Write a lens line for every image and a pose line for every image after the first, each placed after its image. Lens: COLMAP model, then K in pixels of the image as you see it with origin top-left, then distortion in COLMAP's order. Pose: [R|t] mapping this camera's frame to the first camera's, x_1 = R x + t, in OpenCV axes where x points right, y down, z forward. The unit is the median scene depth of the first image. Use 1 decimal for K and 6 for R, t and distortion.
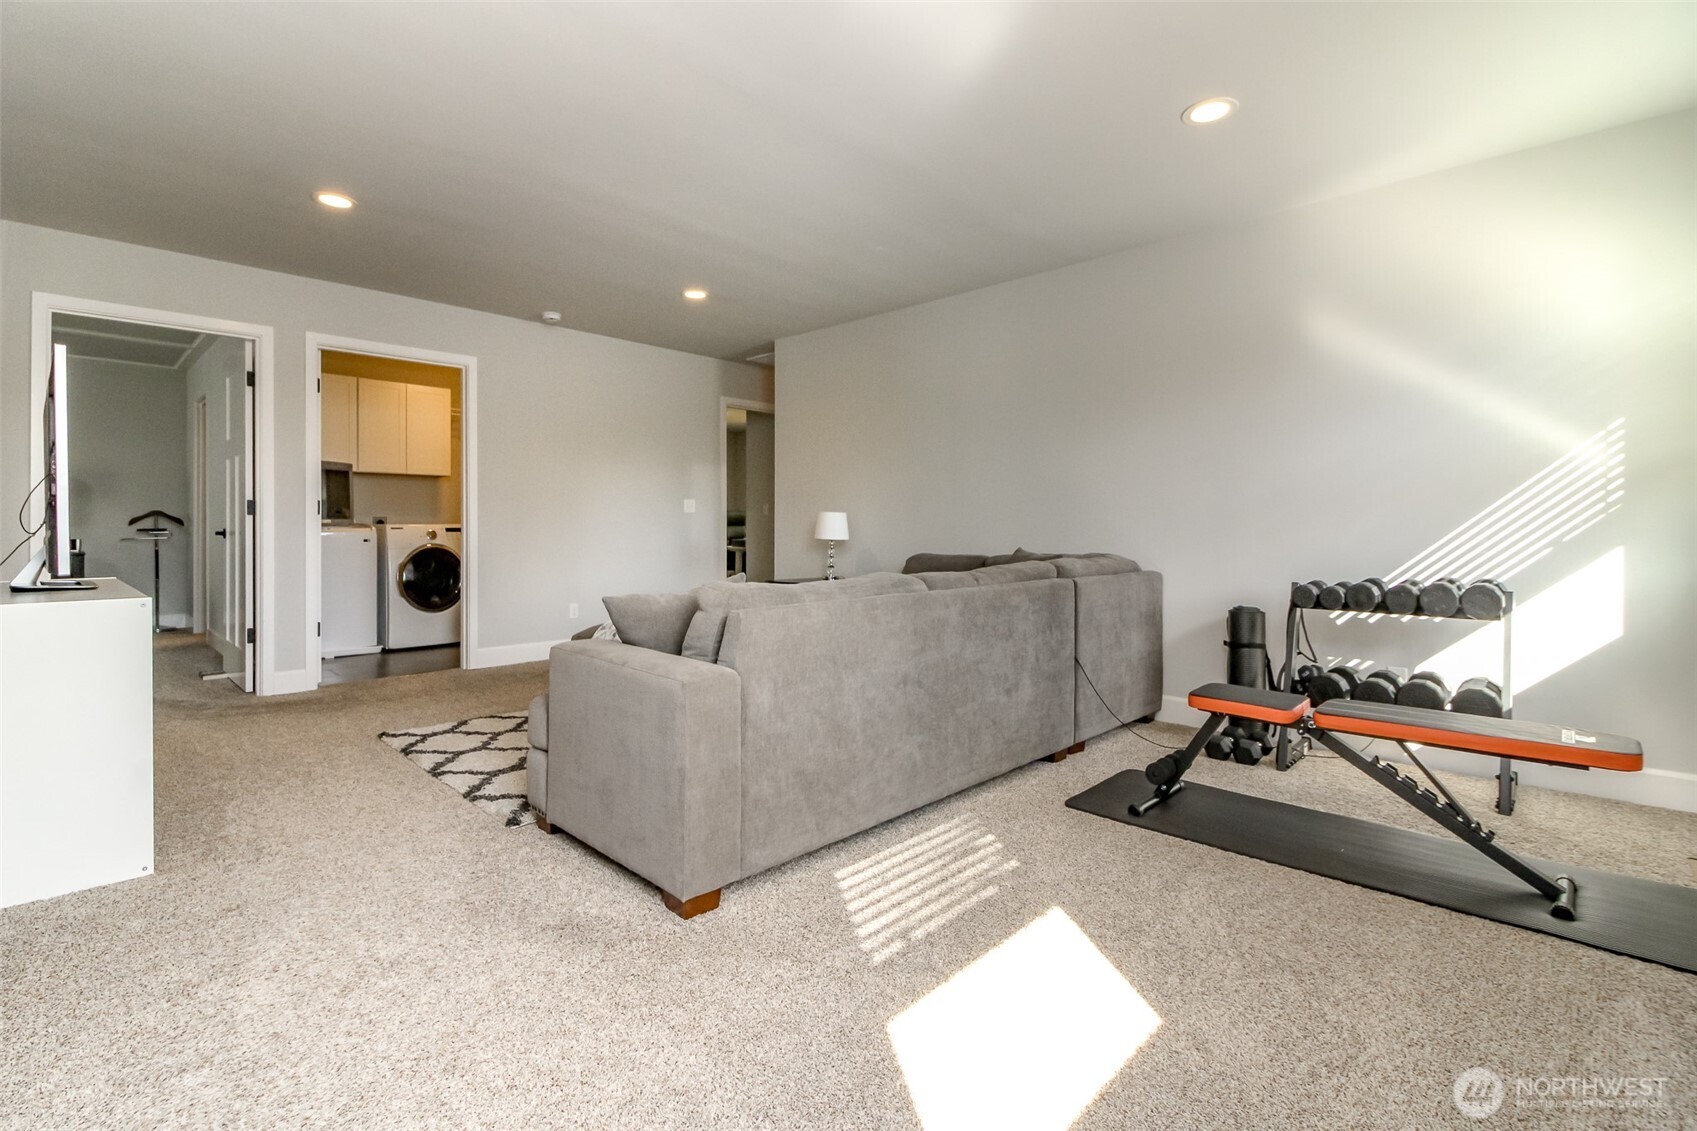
lens RADIAL K [[774.2, 0, 840.0], [0, 774.2, 555.6], [0, 0, 1]] dist [0.007969, -0.007376]
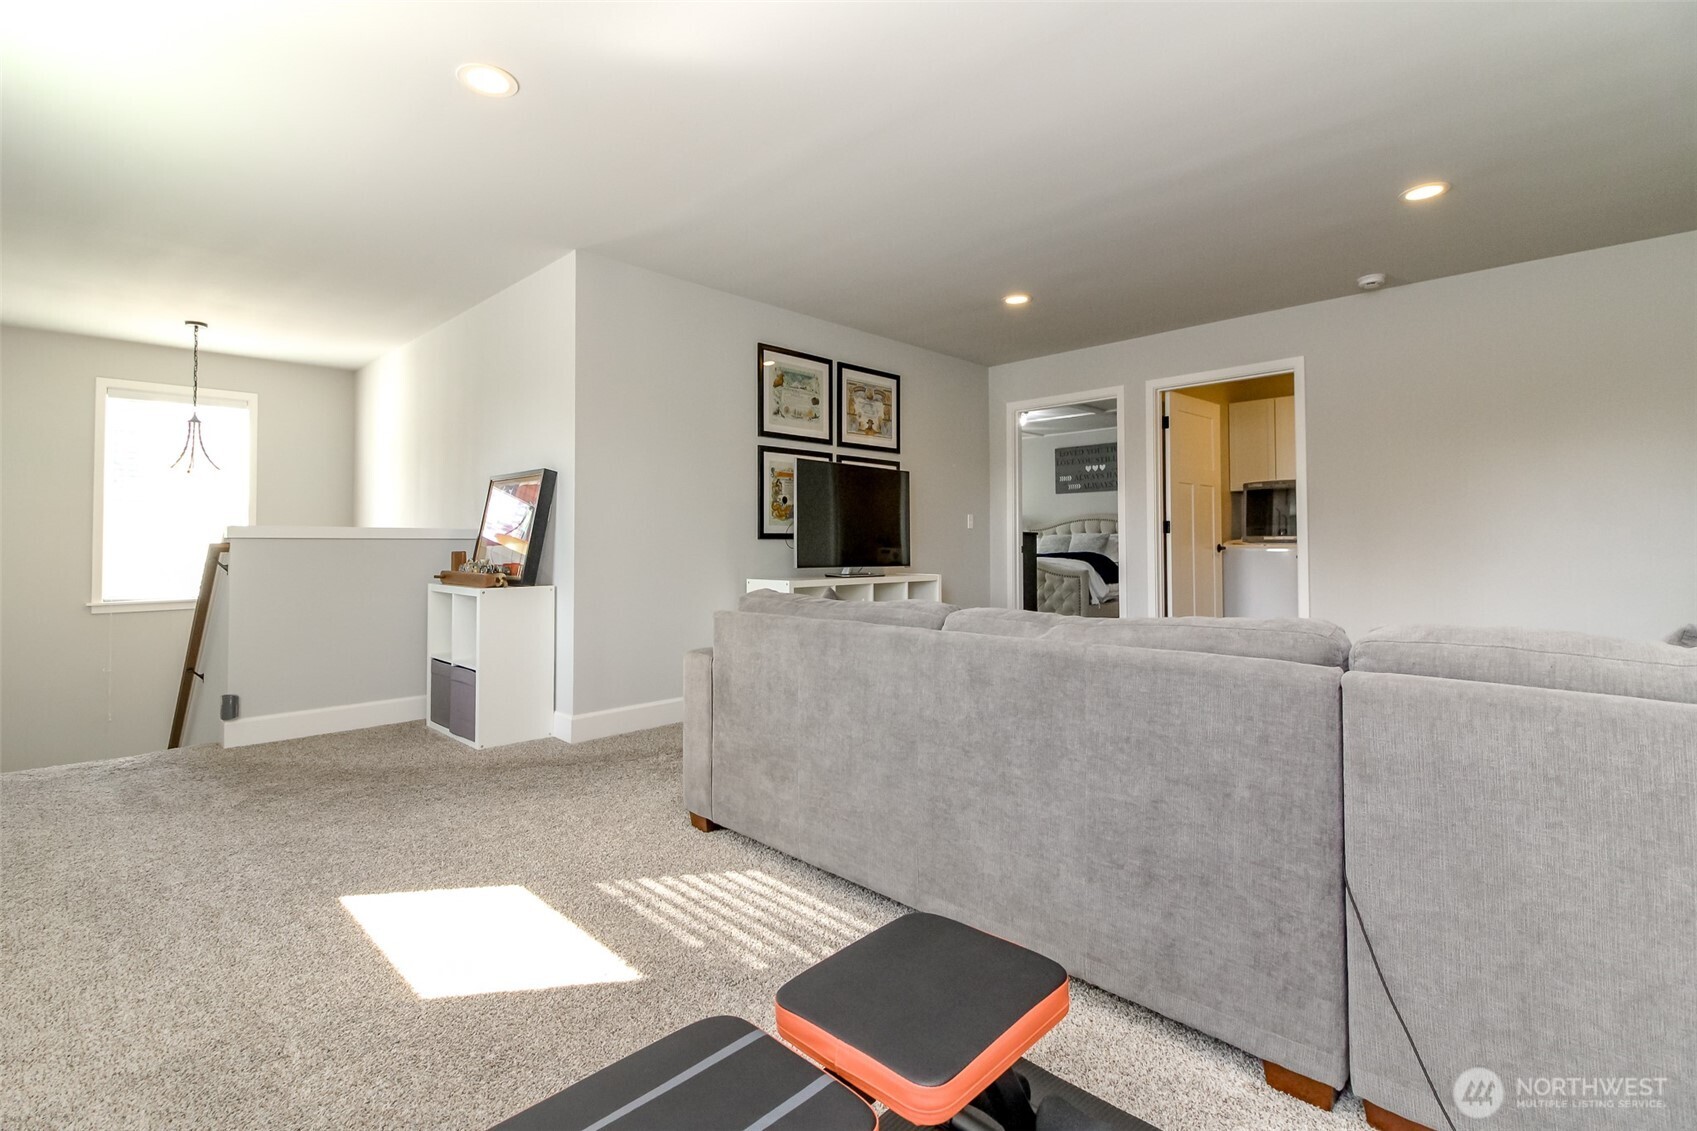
lens RADIAL K [[774.2, 0, 840.7], [0, 774.2, 547.3], [0, 0, 1]] dist [0.007969, -0.007376]
pose [[-0.018752, -0.002407, -0.999821, 1.074527], [-0.025880, 0.999663, -0.001922, -0.036667], [0.999489, 0.025839, -0.018808, 1.141856]]
